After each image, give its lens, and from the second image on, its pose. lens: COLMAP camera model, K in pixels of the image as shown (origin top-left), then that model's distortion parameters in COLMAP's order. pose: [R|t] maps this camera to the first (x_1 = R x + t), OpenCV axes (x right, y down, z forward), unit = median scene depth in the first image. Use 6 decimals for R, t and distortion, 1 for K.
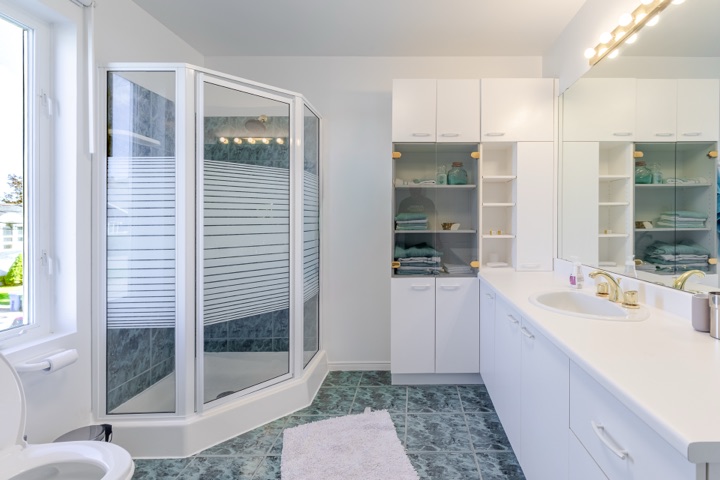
lens RADIAL K [[318.5, 0, 359.9], [0, 318.5, 218.7], [0, 0, 1]] dist [0.002917, 0.000436]
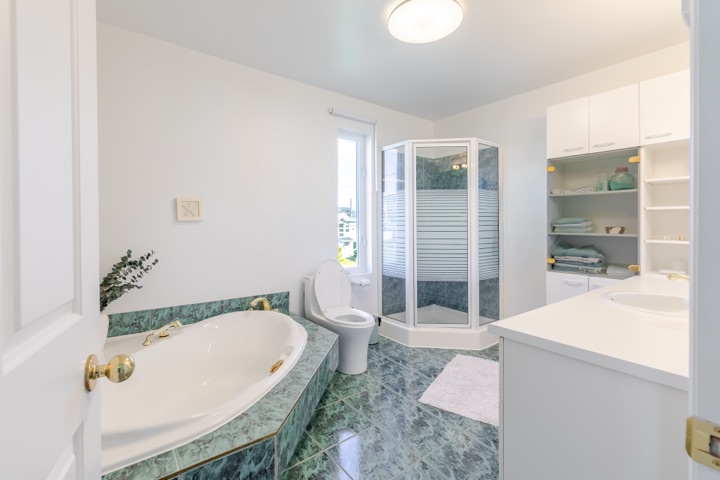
lens RADIAL K [[318.5, 0, 359.9], [0, 318.5, 218.7], [0, 0, 1]] dist [0.002917, 0.000436]
pose [[0.596668, -0.002544, -0.802484, 0.652375], [0.004221, 0.999991, -0.000032, -0.017347], [0.802477, -0.003368, 0.596674, -0.295999]]
